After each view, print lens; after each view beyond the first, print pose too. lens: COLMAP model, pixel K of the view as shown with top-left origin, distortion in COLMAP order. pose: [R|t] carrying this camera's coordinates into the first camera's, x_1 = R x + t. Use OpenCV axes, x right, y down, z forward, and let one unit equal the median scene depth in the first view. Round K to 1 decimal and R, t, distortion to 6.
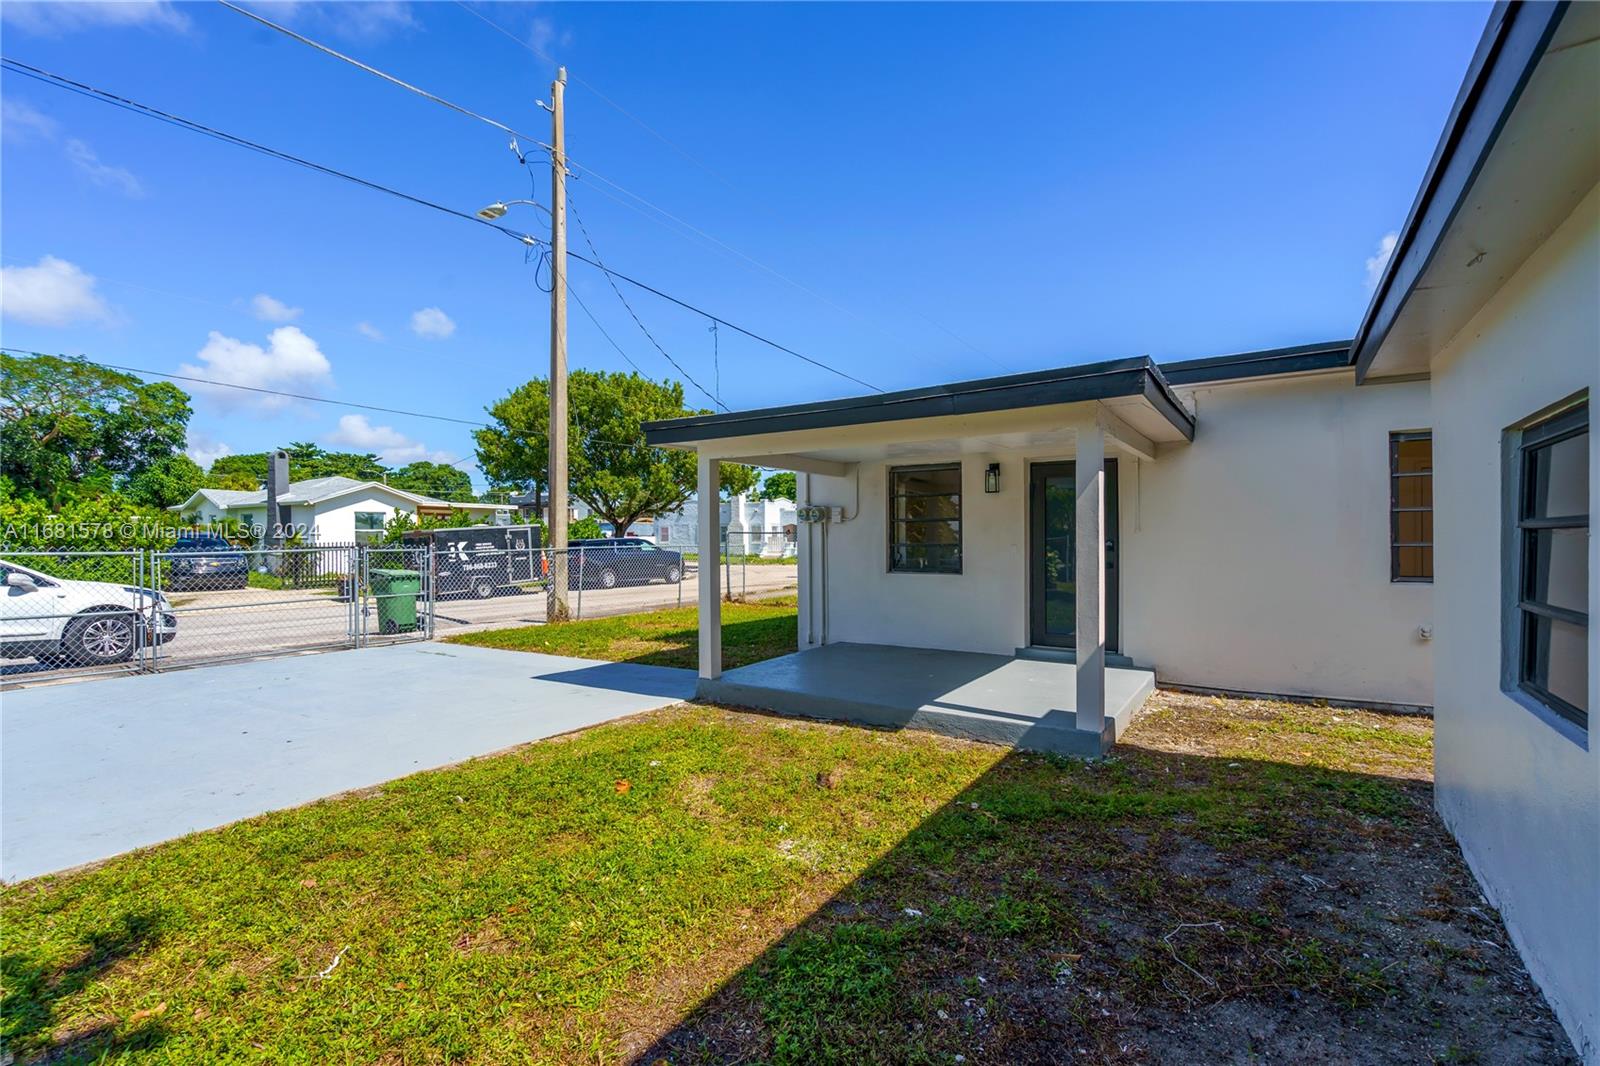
lens RADIAL K [[724.0, 0, 800.0], [0, 724.0, 533.0], [0, 0, 1]] dist [-0.005210, -0.000342]
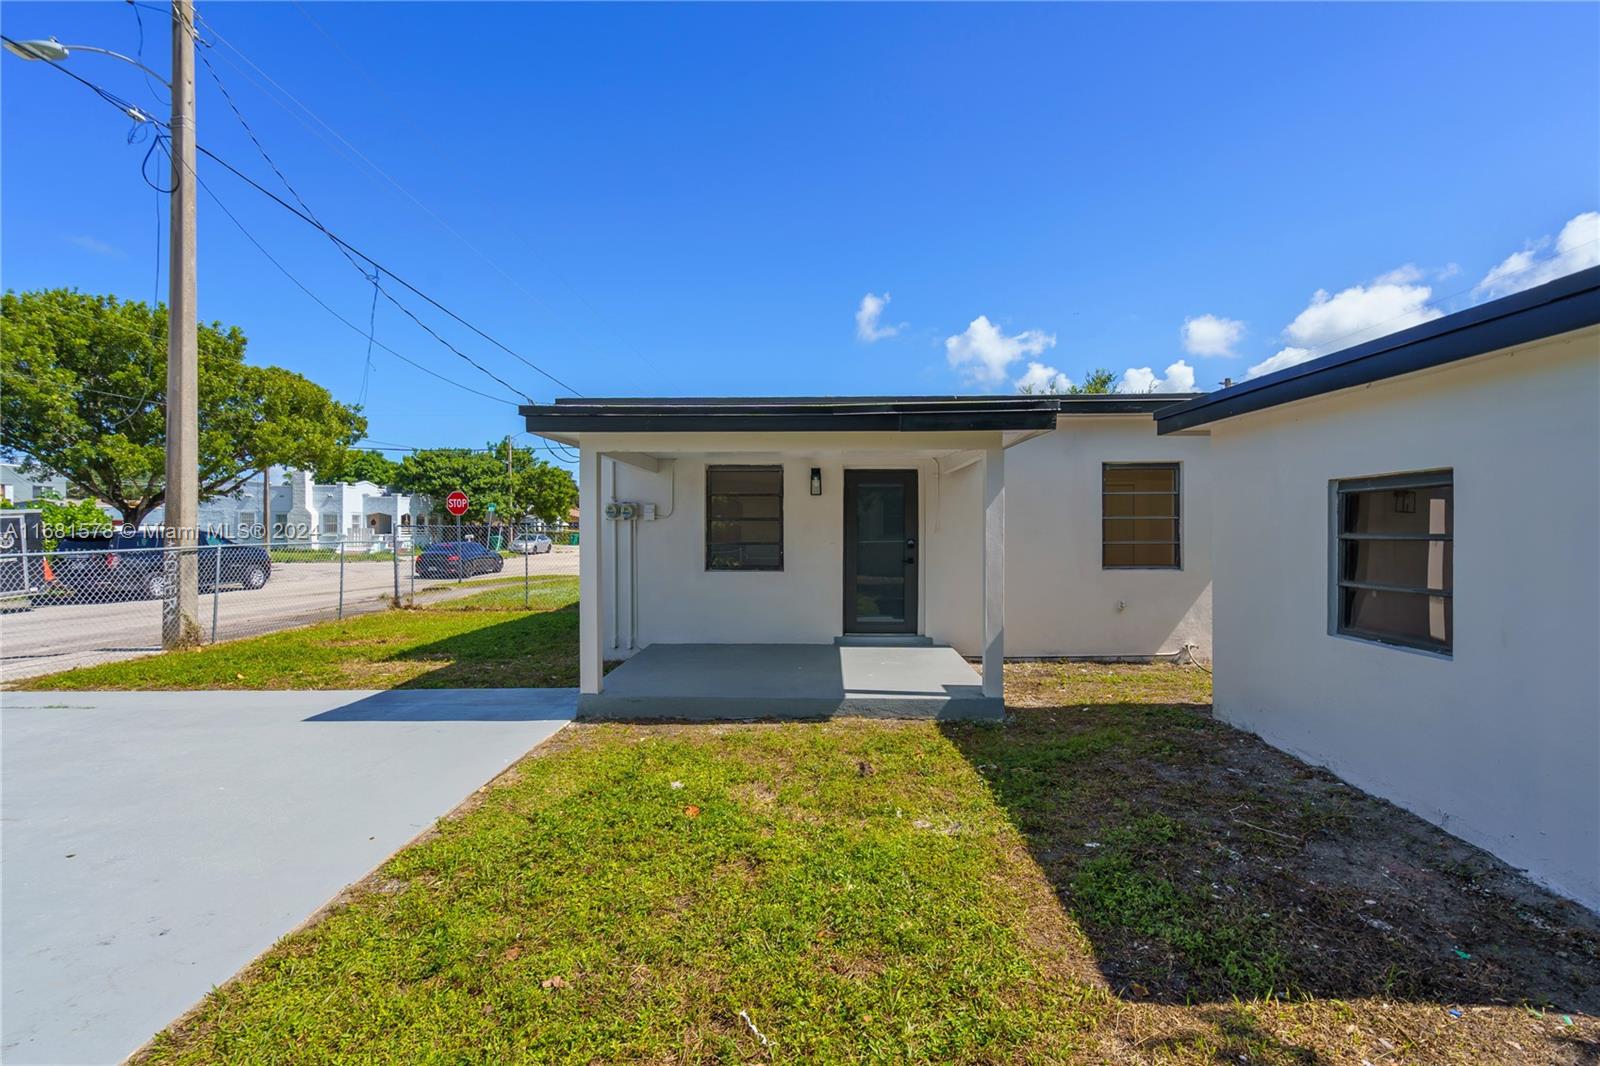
lens RADIAL K [[744.5, 0, 800.0], [0, 744.5, 533.0], [0, 0, 1]] dist [-0.009808, 0.000062]
pose [[0.850253, 0.002153, 0.526369, -0.317509], [-0.008494, 0.999918, 0.009631, -0.009257], [-0.526305, -0.012660, 0.850202, 0.057979]]
